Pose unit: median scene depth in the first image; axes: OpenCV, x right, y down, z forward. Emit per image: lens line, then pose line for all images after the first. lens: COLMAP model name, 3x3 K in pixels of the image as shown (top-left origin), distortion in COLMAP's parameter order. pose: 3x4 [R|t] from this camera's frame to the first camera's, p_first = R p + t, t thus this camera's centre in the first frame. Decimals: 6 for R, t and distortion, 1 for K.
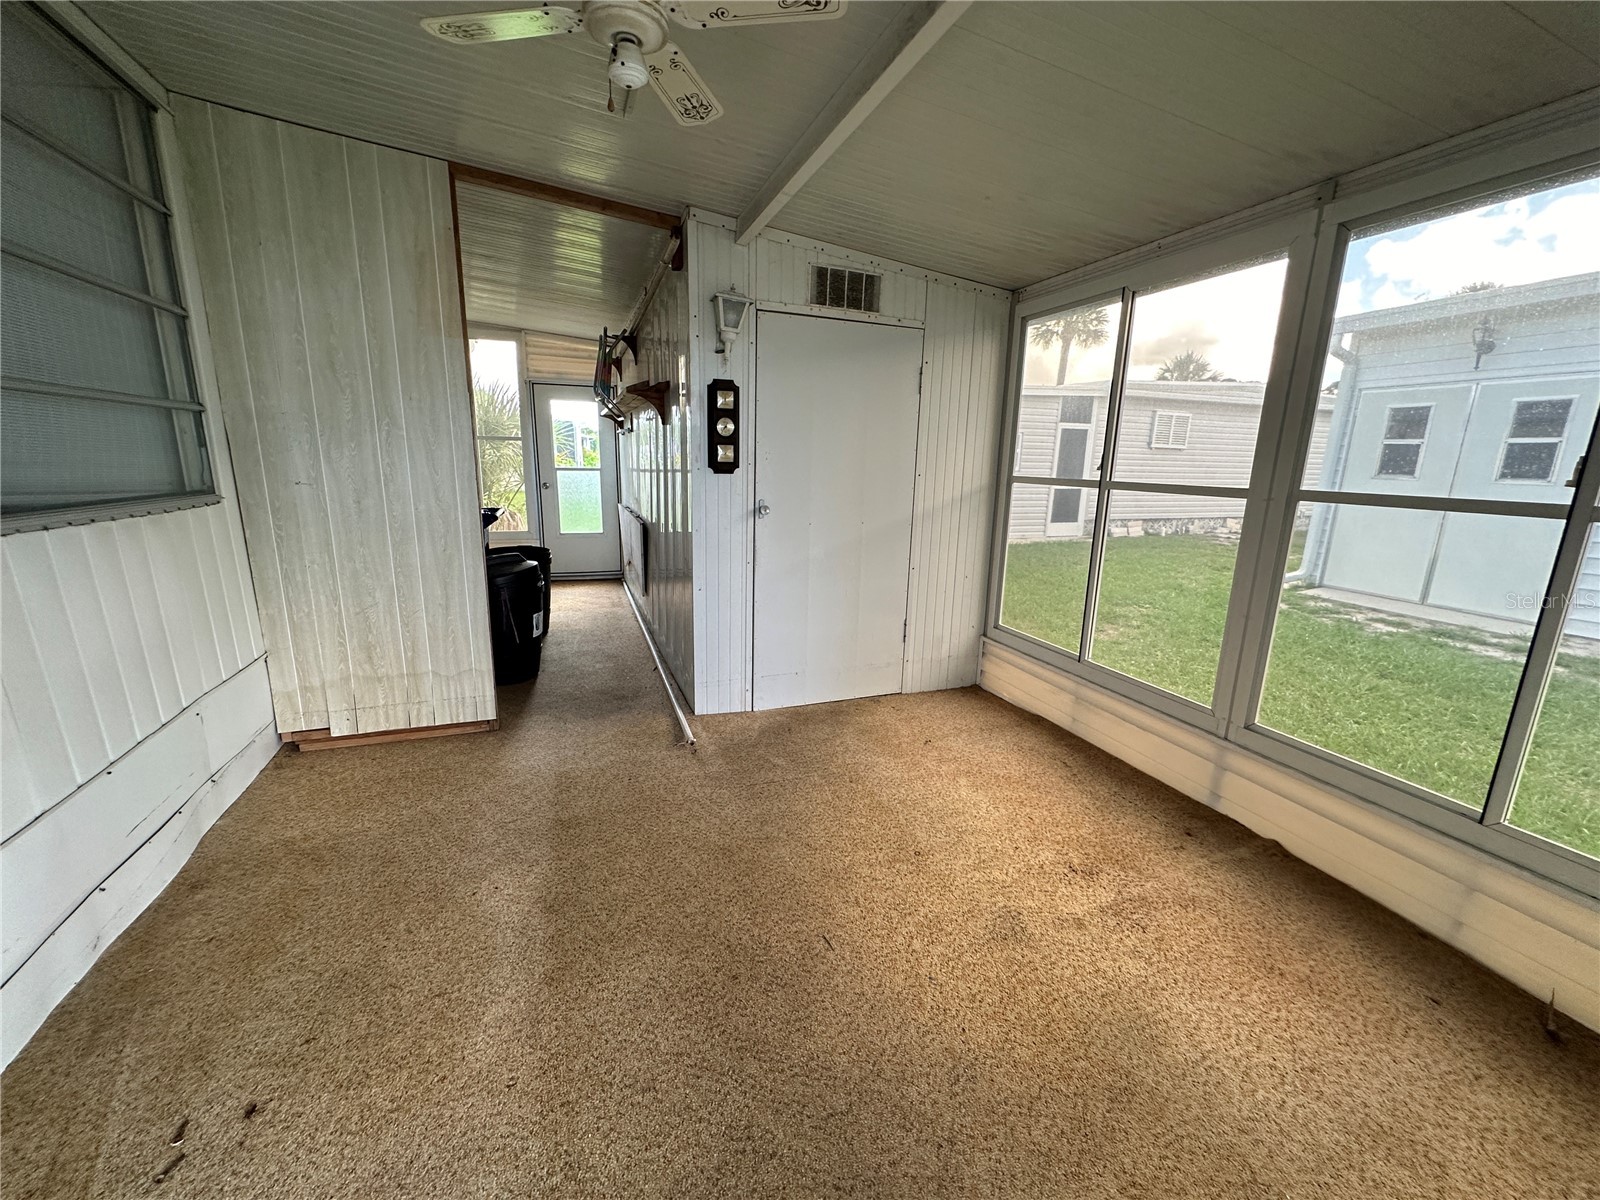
lens RADIAL K [[638.3, 0, 801.5], [0, 638.3, 602.1], [0, 0, 1]] dist [-0.001011, -0.000110]
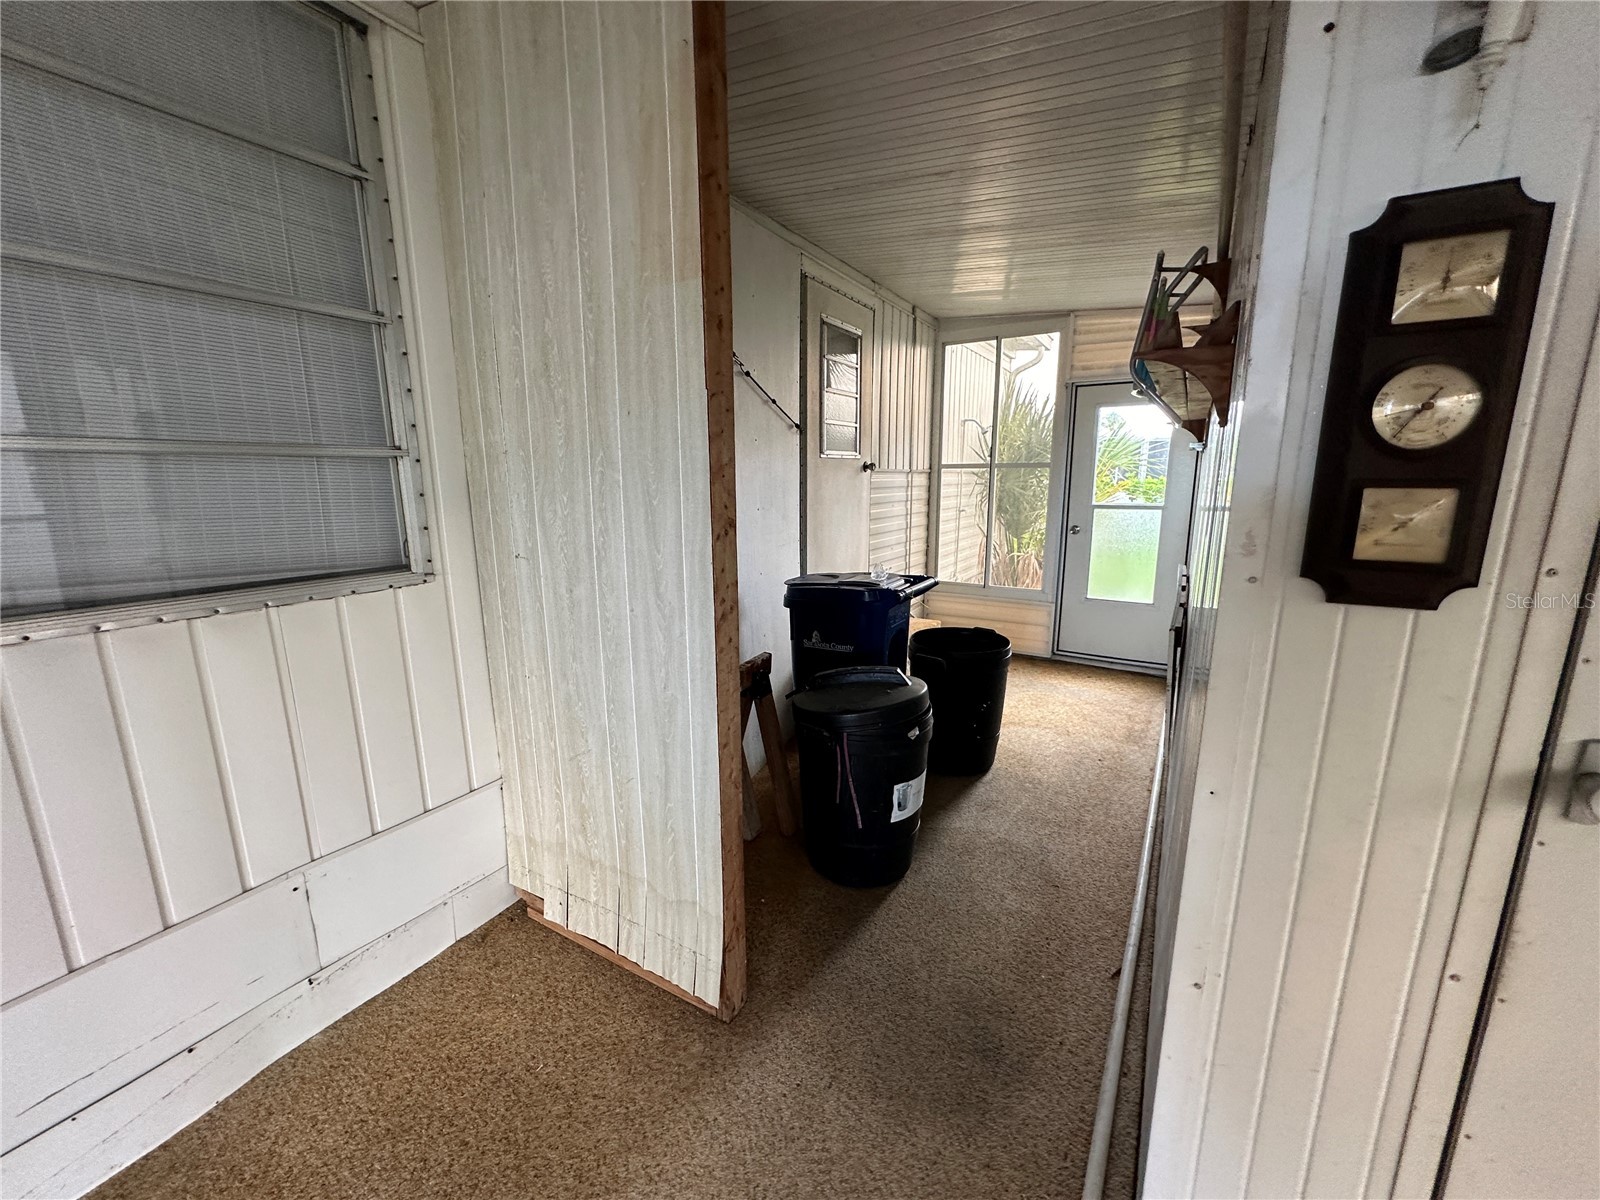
lens RADIAL K [[638.3, 0, 801.5], [0, 638.3, 602.1], [0, 0, 1]] dist [-0.001011, -0.000110]
pose [[0.622957, 0.129131, -0.771524, -0.079666], [-0.154394, 0.987176, 0.040562, -0.195871], [0.766868, 0.093850, 0.634905, 0.748295]]
